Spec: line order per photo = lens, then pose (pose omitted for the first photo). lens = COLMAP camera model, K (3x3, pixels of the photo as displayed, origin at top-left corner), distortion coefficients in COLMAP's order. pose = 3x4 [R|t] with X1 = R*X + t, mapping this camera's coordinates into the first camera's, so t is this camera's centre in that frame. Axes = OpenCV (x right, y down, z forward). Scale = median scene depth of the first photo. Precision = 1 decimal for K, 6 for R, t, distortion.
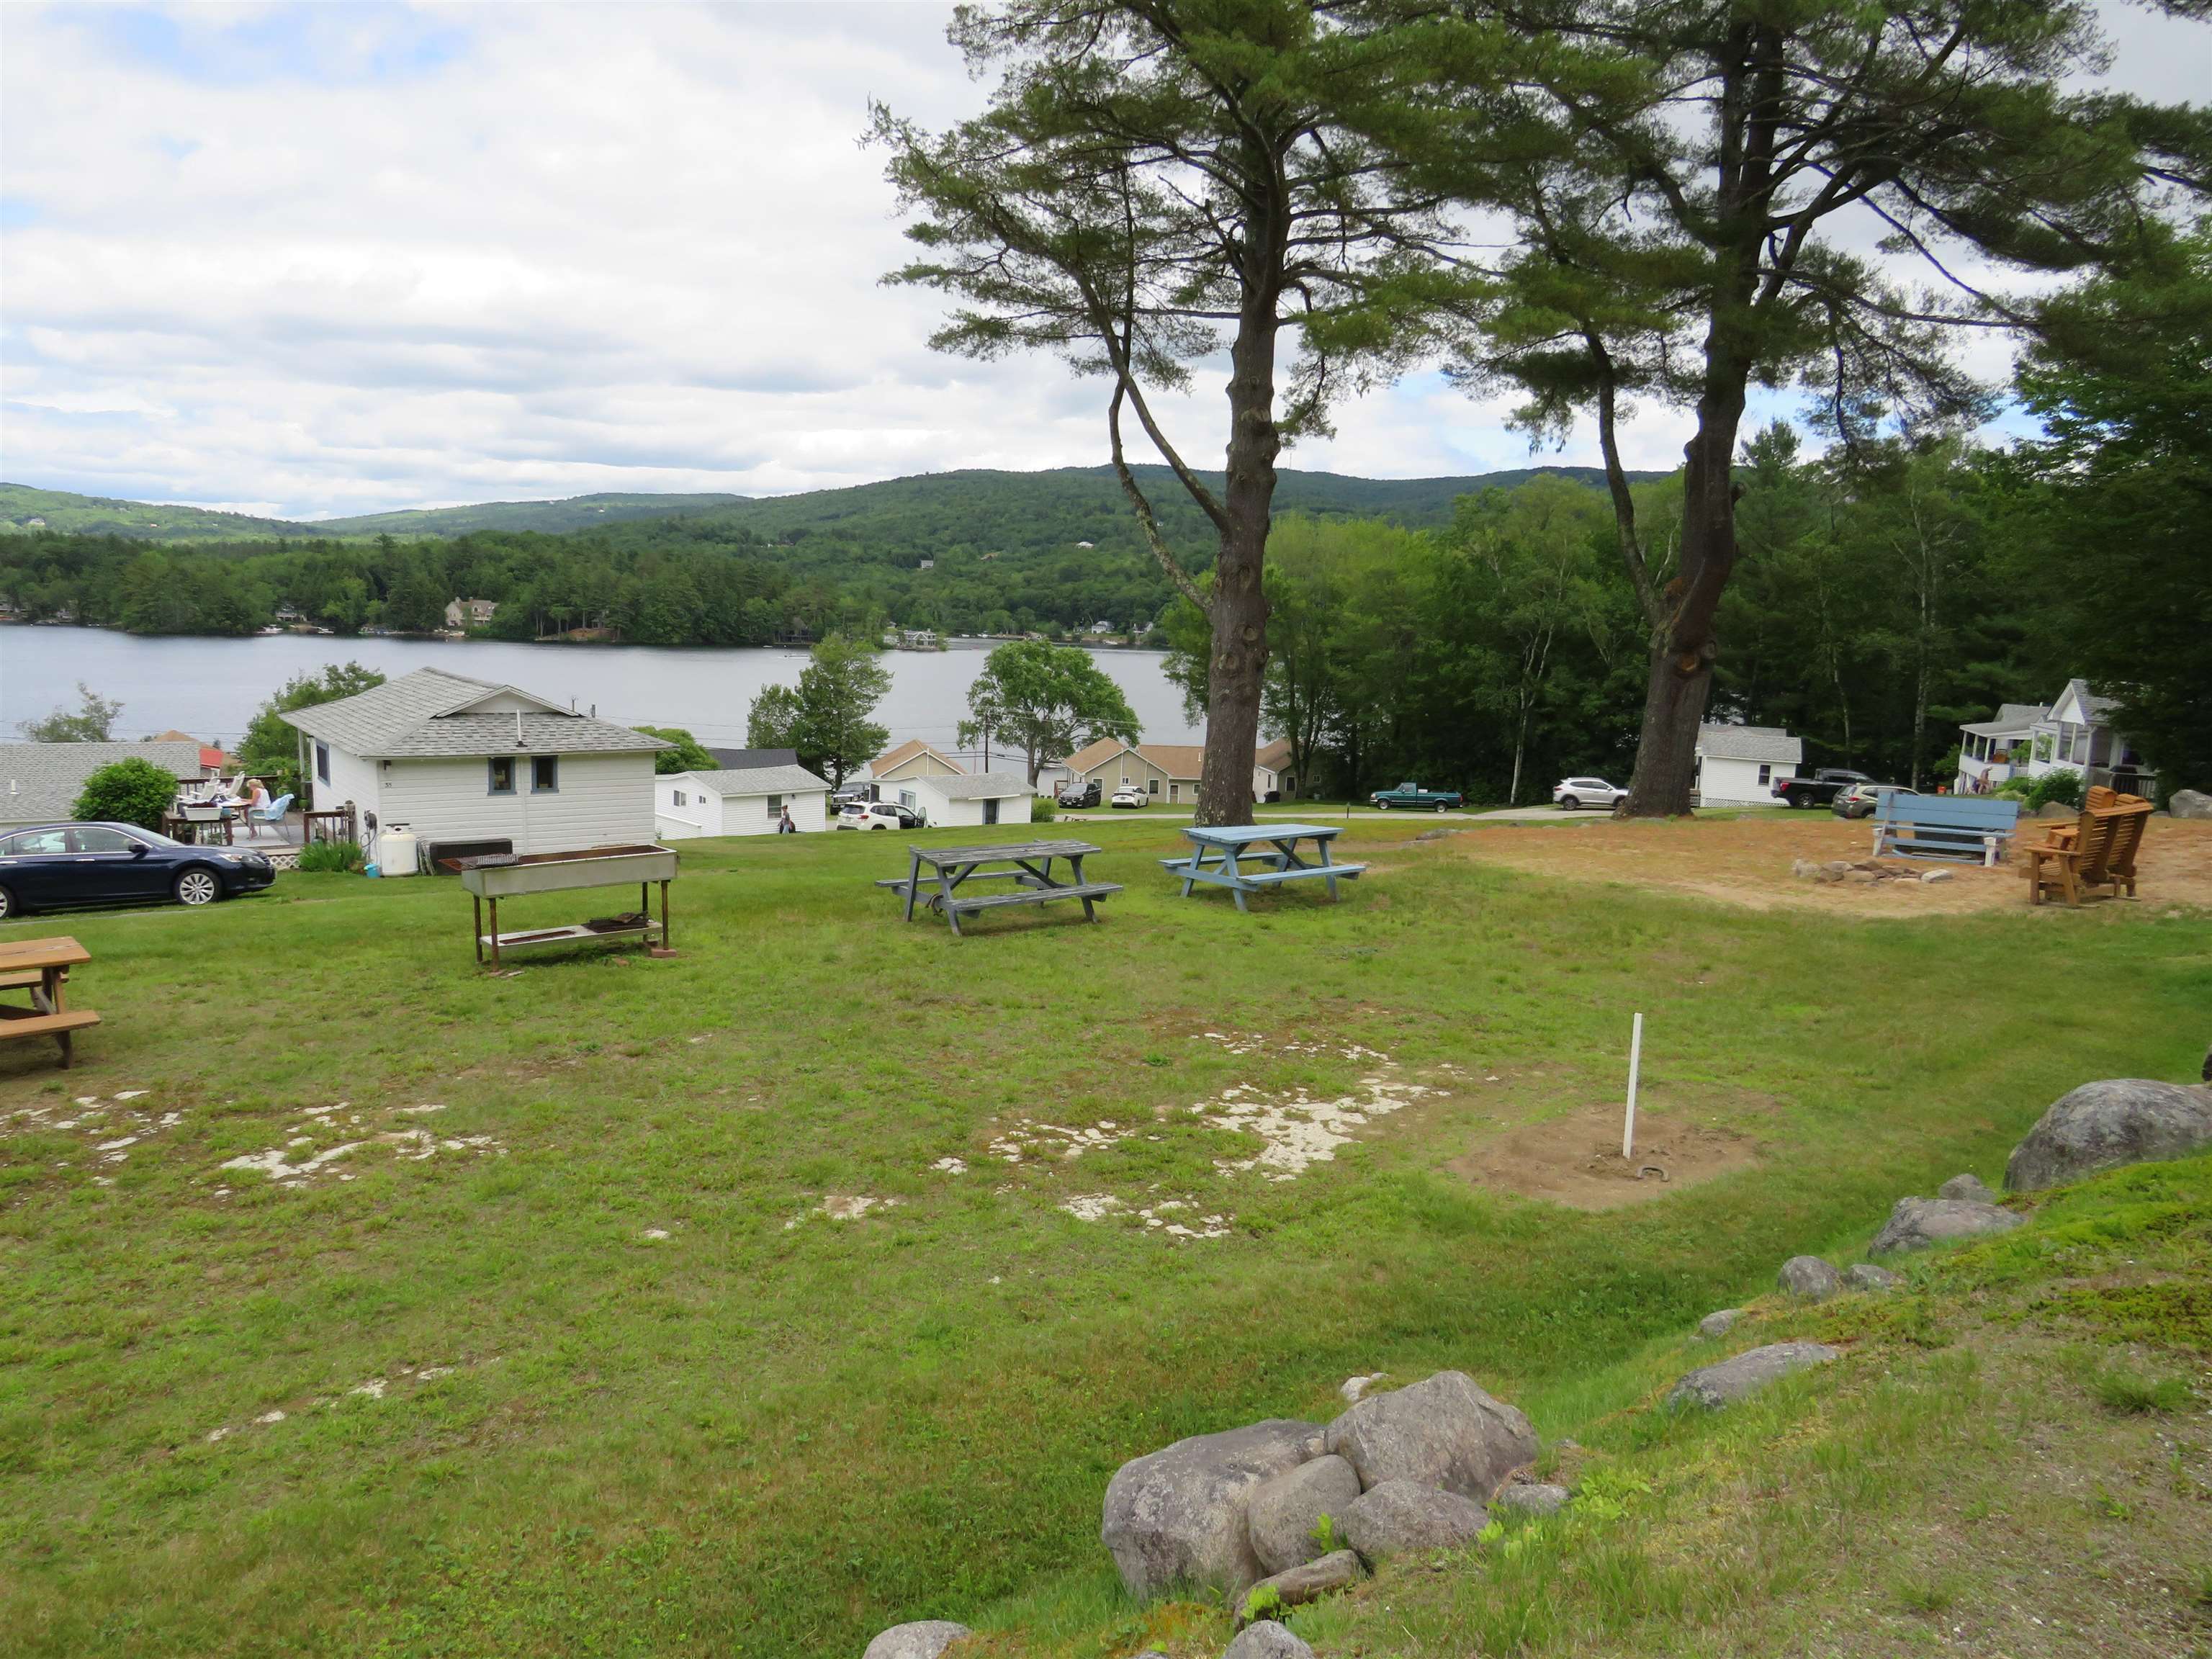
lens RADIAL K [[1600.5, 0, 1097.6], [0, 1600.5, 821.2], [0, 0, 1]] dist [-0.037581, 0.035861]
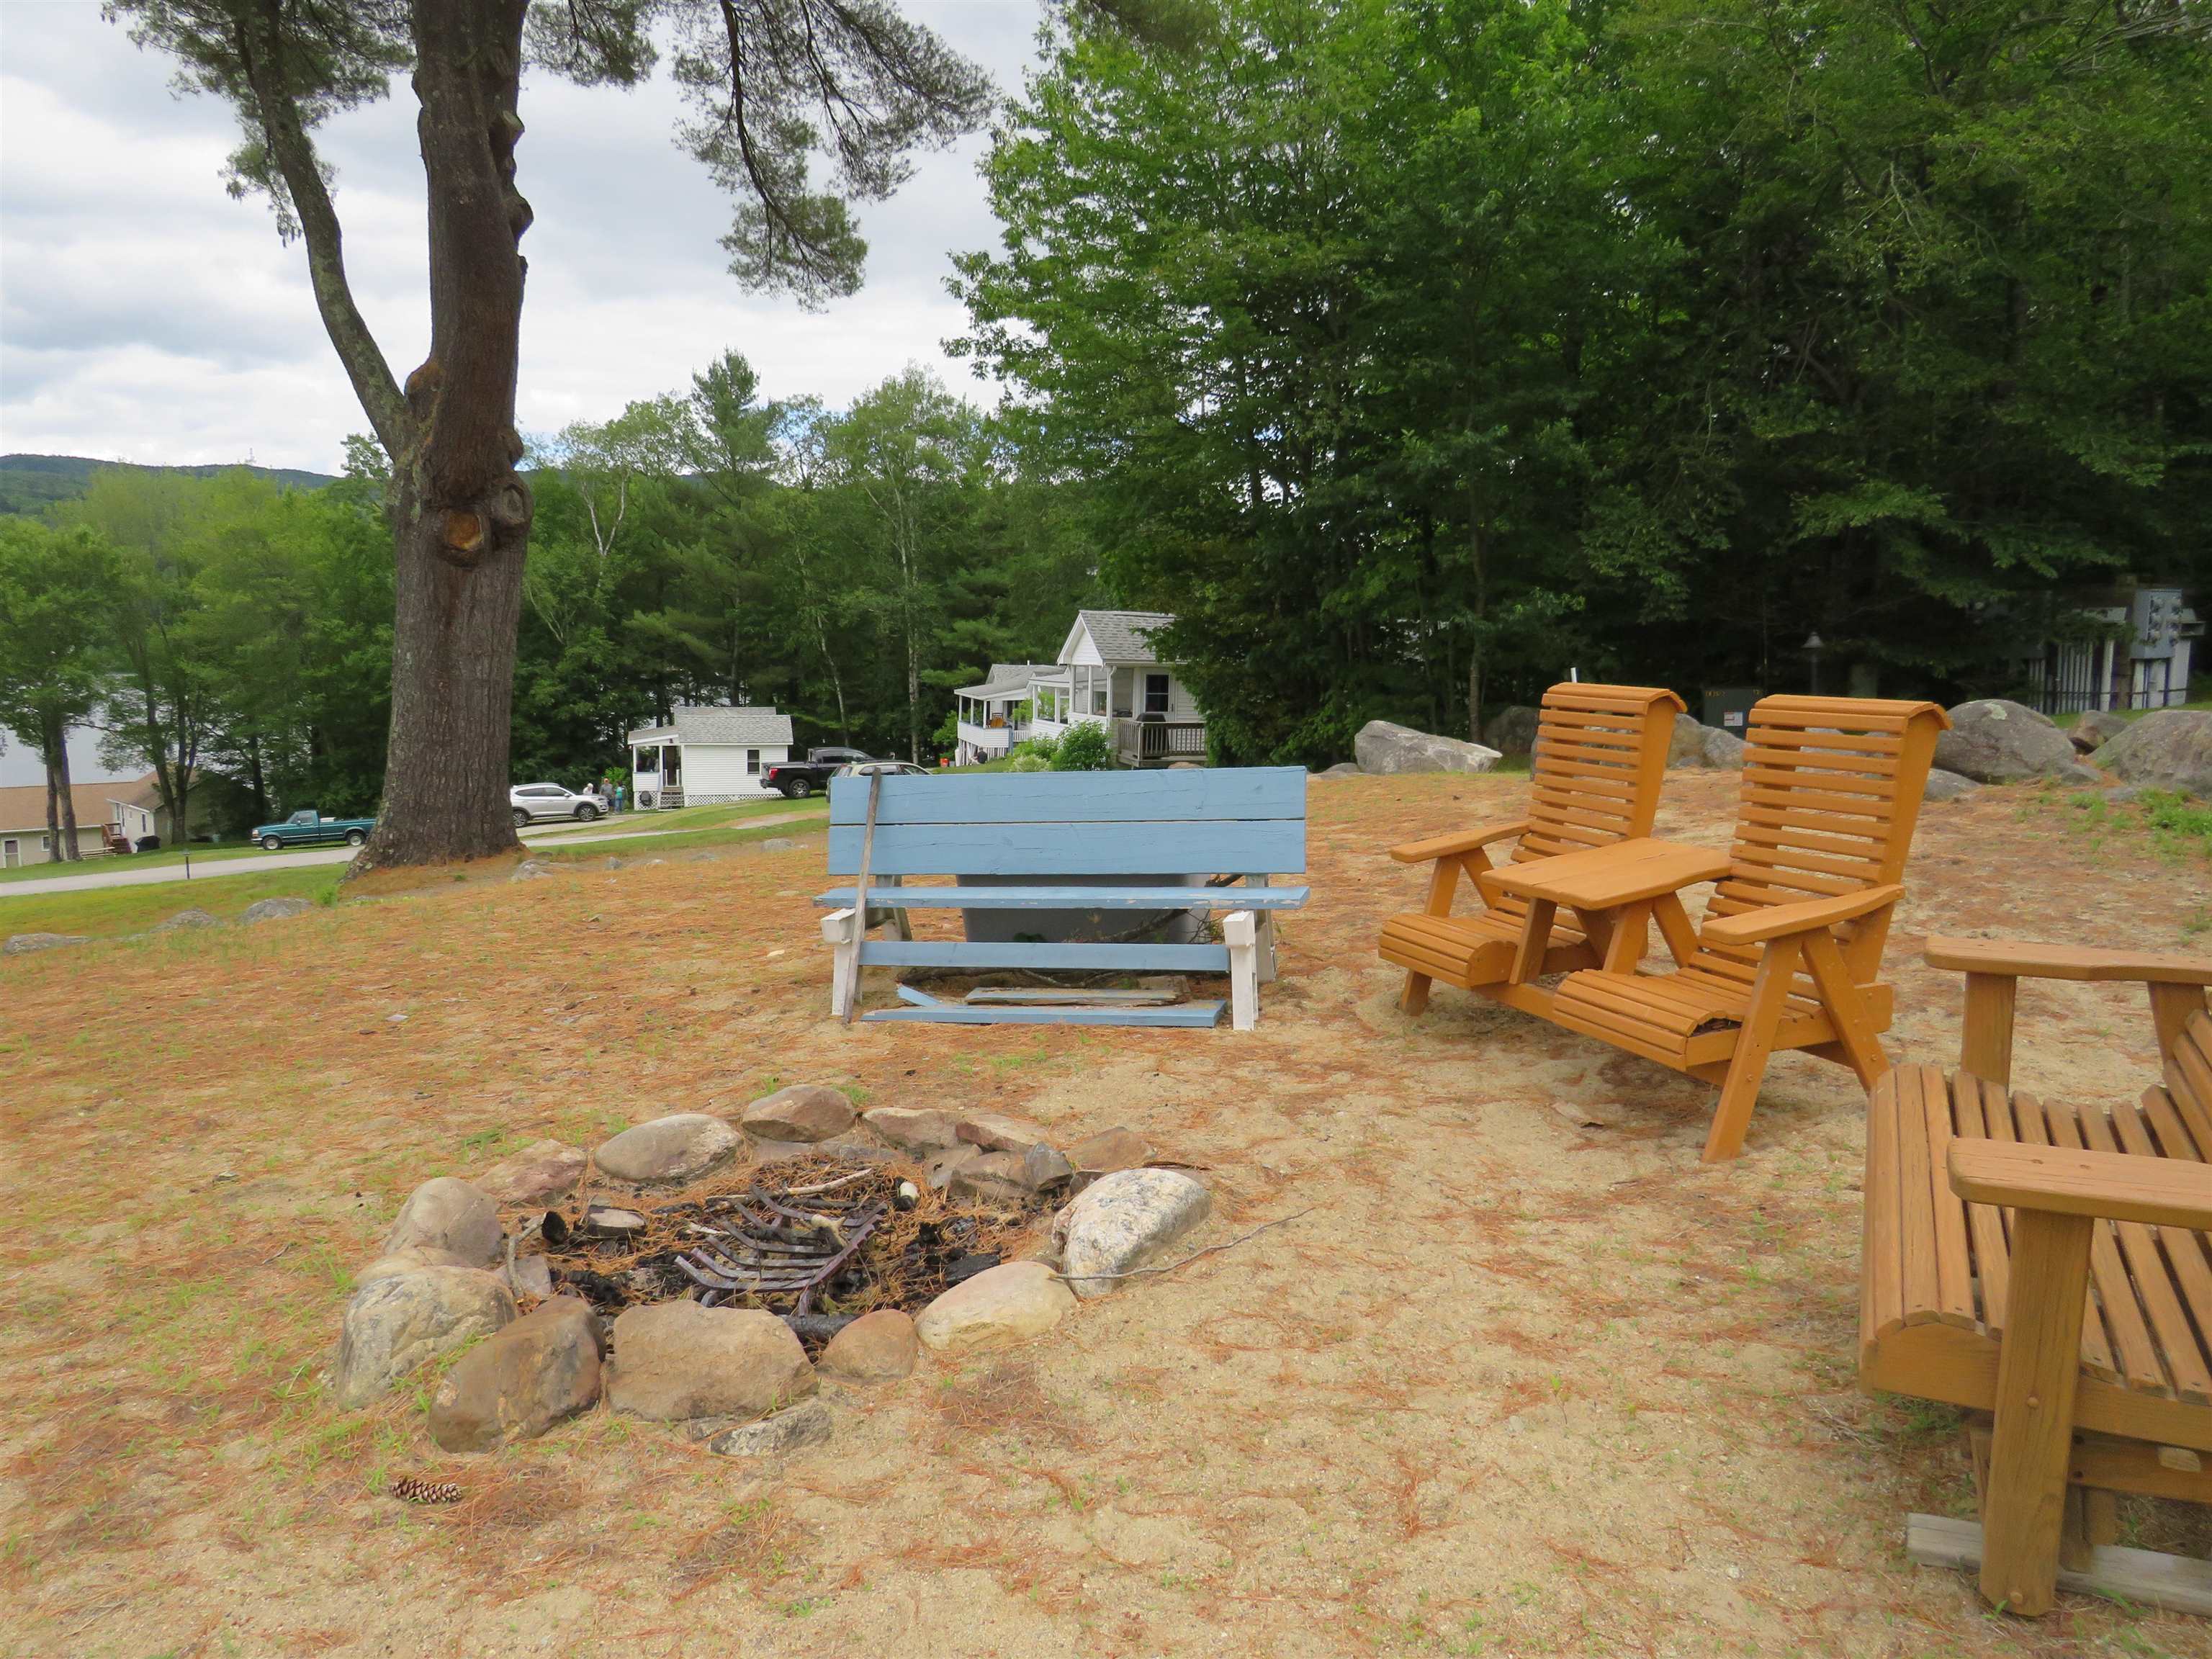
lens RADIAL K [[1600.5, 0, 1097.6], [0, 1600.5, 821.2], [0, 0, 1]] dist [-0.037581, 0.035861]
pose [[0.827784, -0.099272, 0.552195, 0.101862], [0.100322, 0.994549, 0.028407, -0.003674], [-0.552005, 0.031882, 0.833231, 0.201445]]
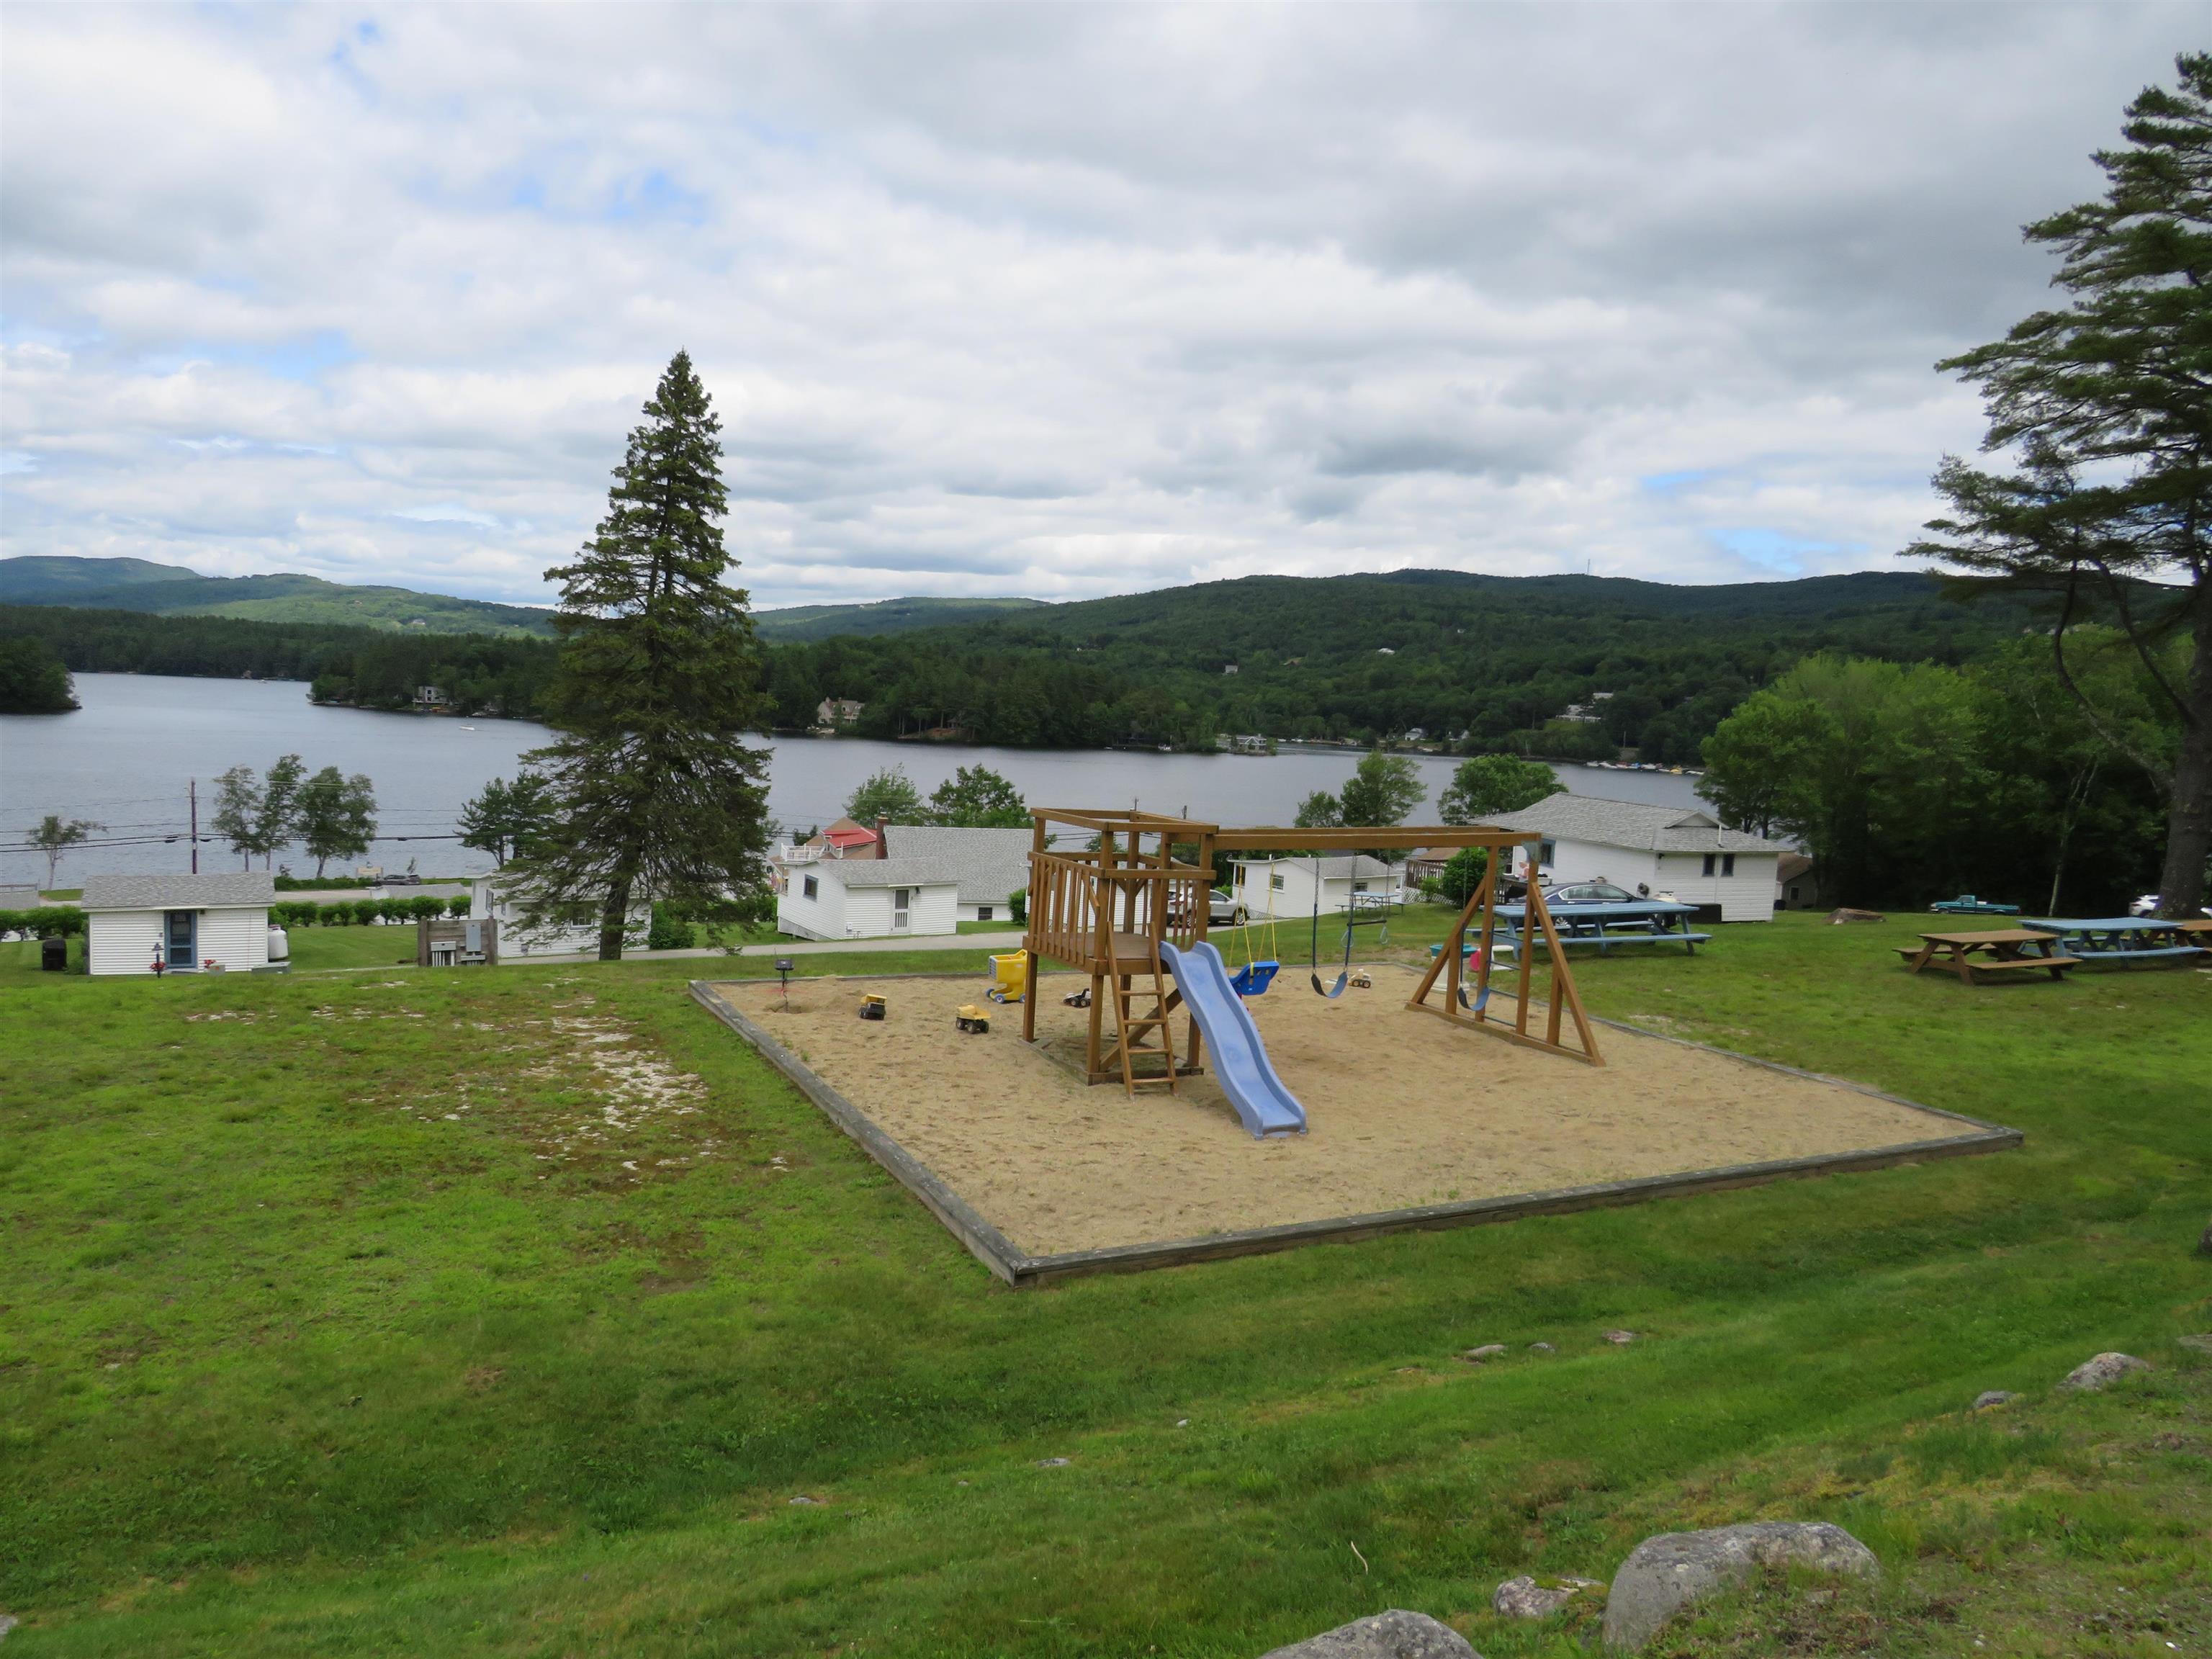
lens RADIAL K [[1562.2, 0, 1117.8], [0, 1562.2, 824.6], [0, 0, 1]] dist [-0.040388, 0.049566]
pose [[0.982277, 0.026699, -0.185523, -0.227496], [-0.038037, 0.997602, -0.057827, 0.015470], [0.183534, 0.063859, 0.980937, -0.231917]]
